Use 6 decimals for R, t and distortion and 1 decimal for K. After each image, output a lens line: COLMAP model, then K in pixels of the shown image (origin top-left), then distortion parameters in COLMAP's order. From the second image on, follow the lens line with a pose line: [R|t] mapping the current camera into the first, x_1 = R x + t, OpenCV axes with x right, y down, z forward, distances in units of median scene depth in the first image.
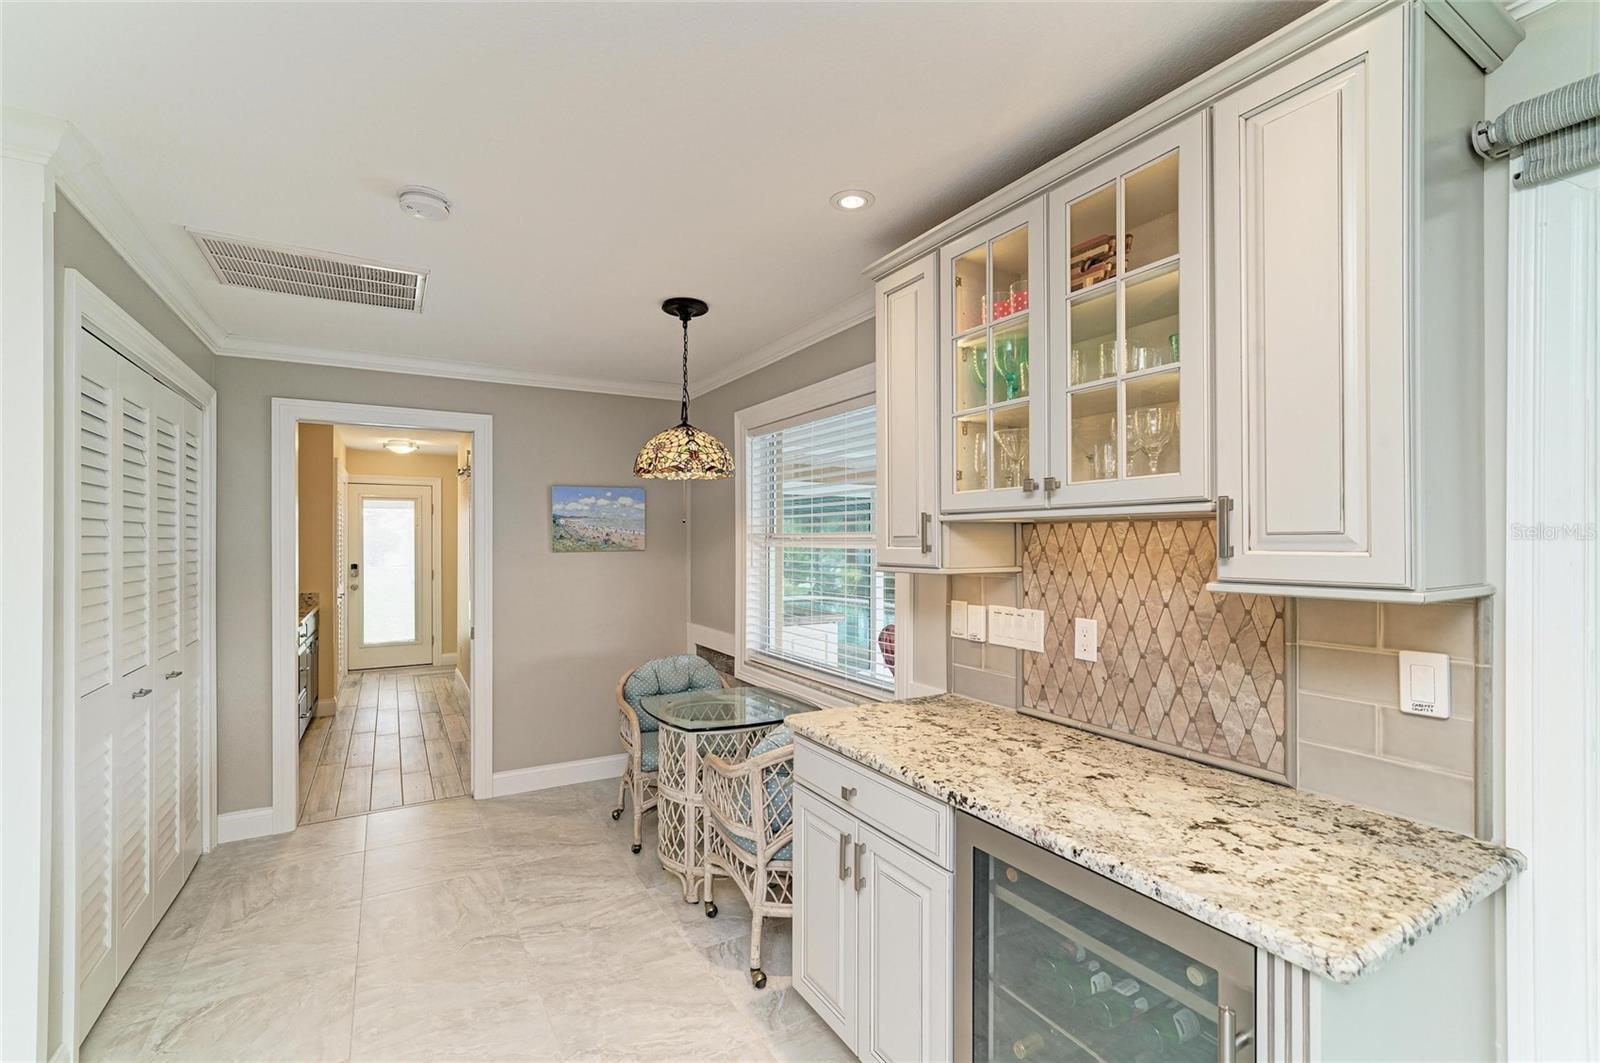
lens RADIAL K [[705.1, 0, 801.6], [0, 705.1, 536.8], [0, 0, 1]] dist [-0.002063, 0.003058]
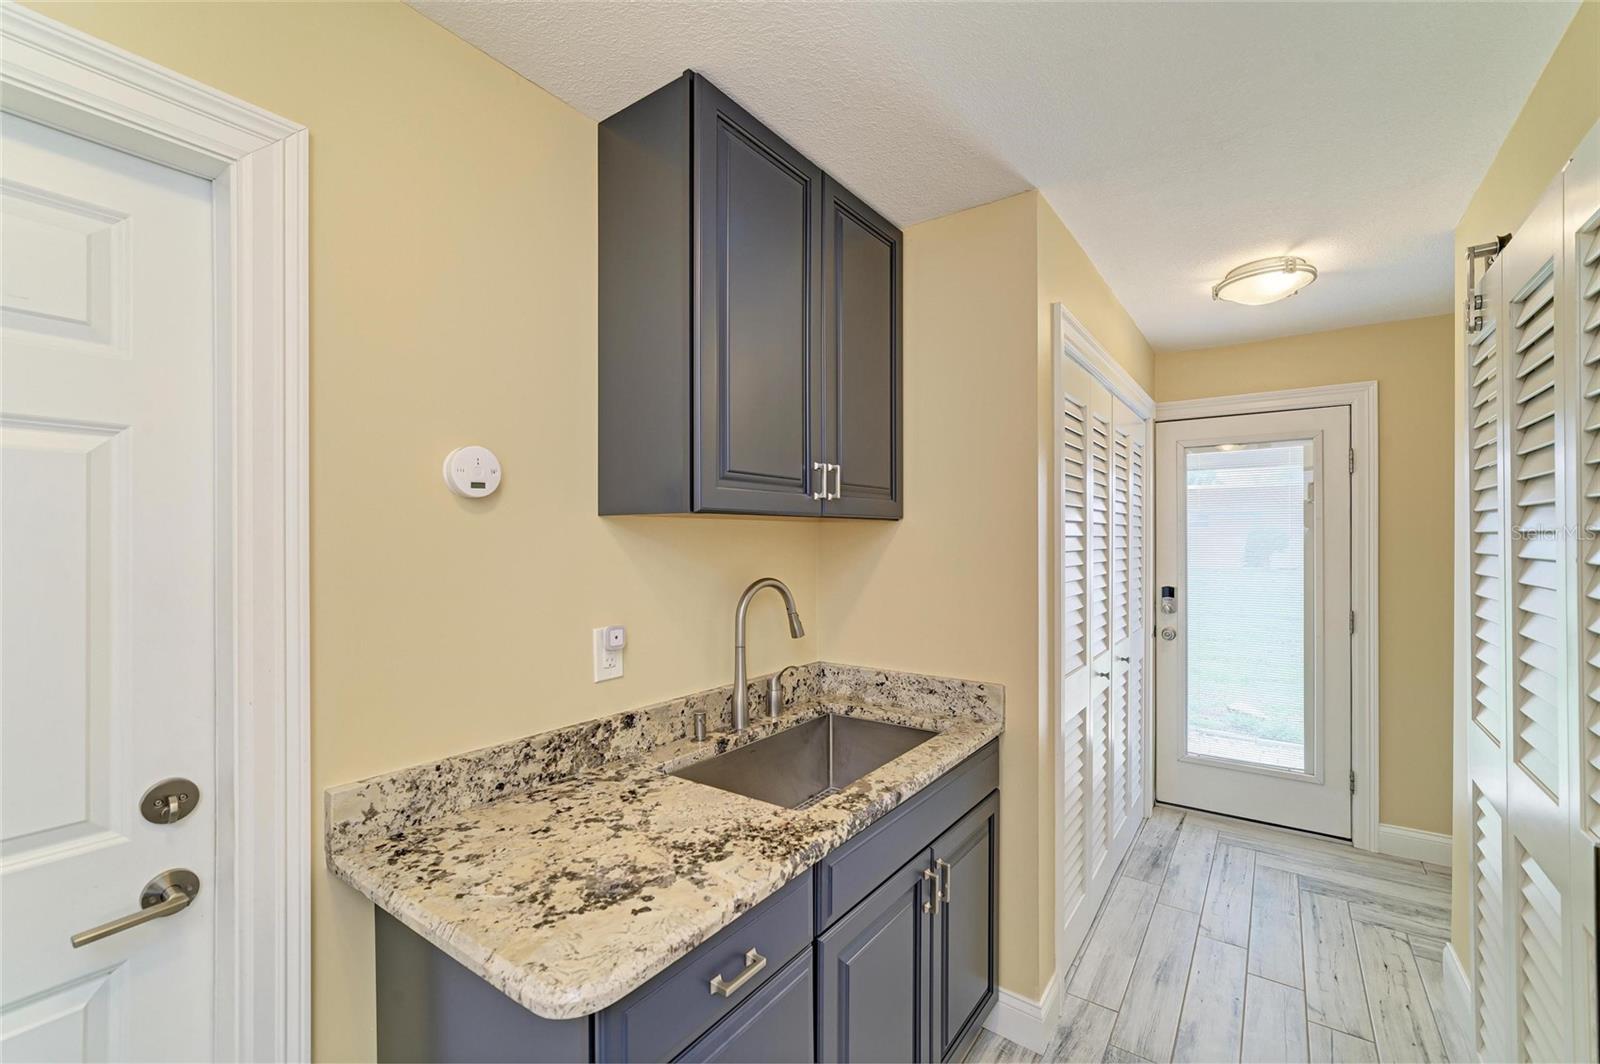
lens RADIAL K [[680.7, 0, 787.9], [0, 680.7, 544.2], [0, 0, 1]] dist [-0.011349, 0.005277]
pose [[0.399571, 0.006995, -0.916676, -0.310601], [0.010006, 0.999878, 0.011991, 0.001392], [0.916648, -0.013963, 0.399452, 0.572319]]
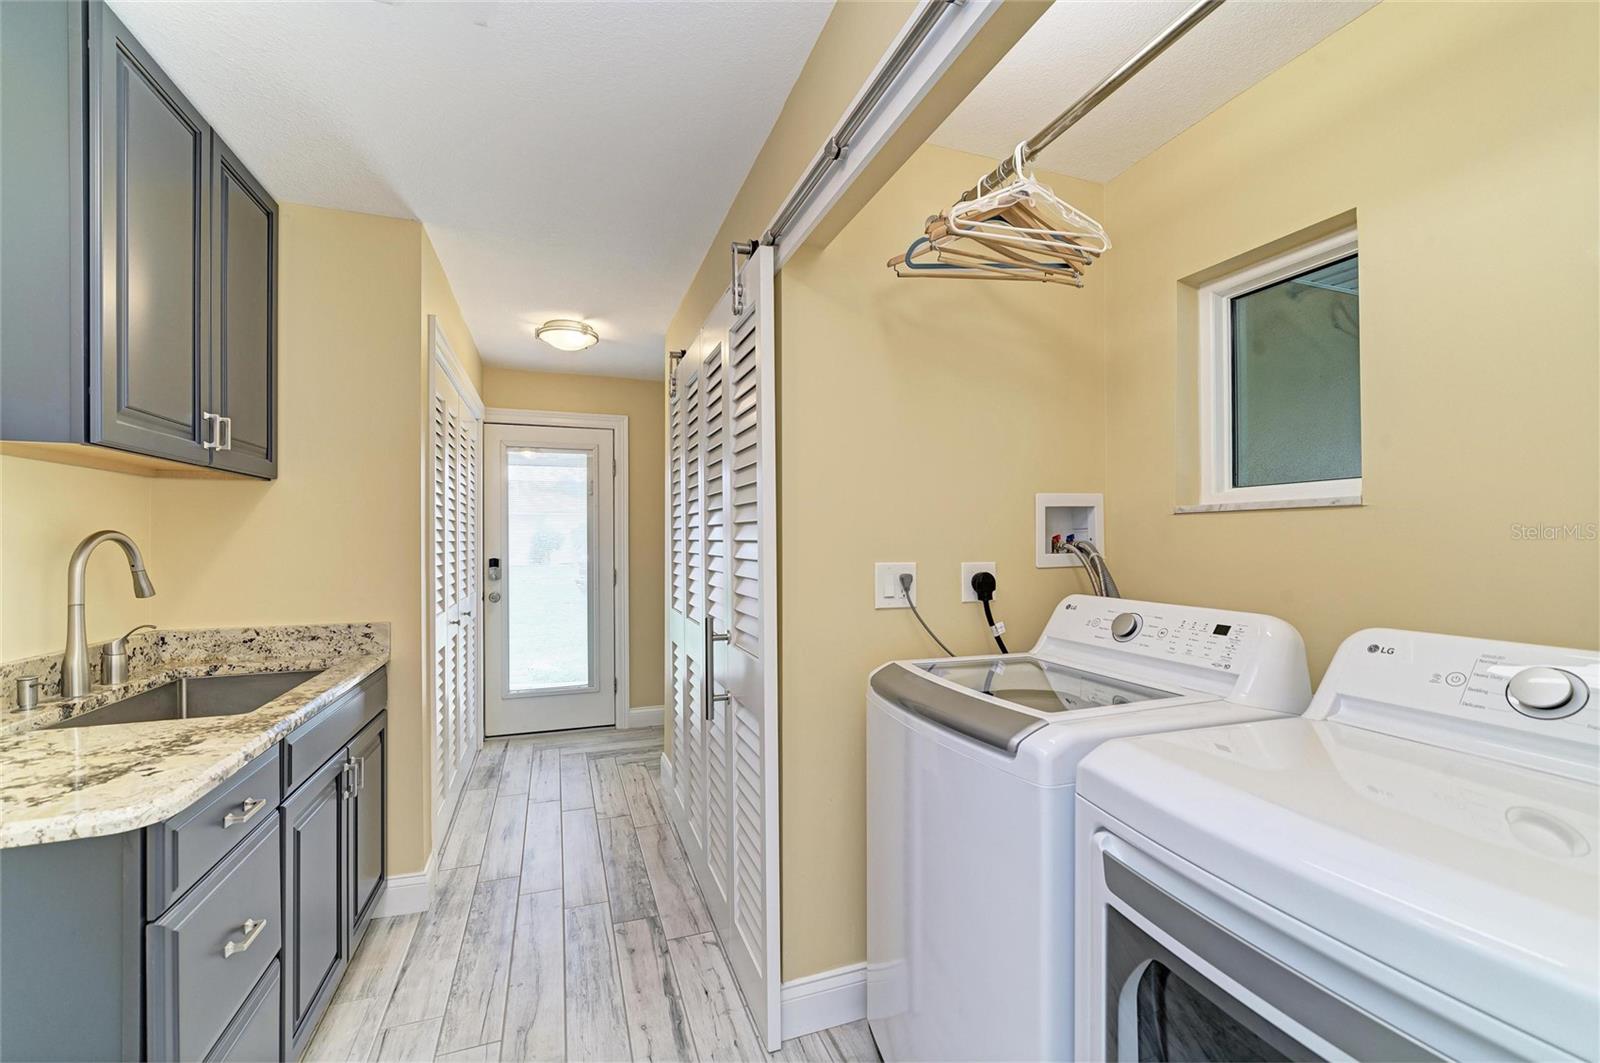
lens RADIAL K [[705.1, 0, 810.7], [0, 705.1, 541.5], [0, 0, 1]] dist [-0.002063, 0.003058]
pose [[0.983870, 0.000065, -0.178884, -0.266006], [0.000804, 0.999988, 0.004785, 0.021796], [0.178883, -0.004851, 0.983858, 0.463351]]
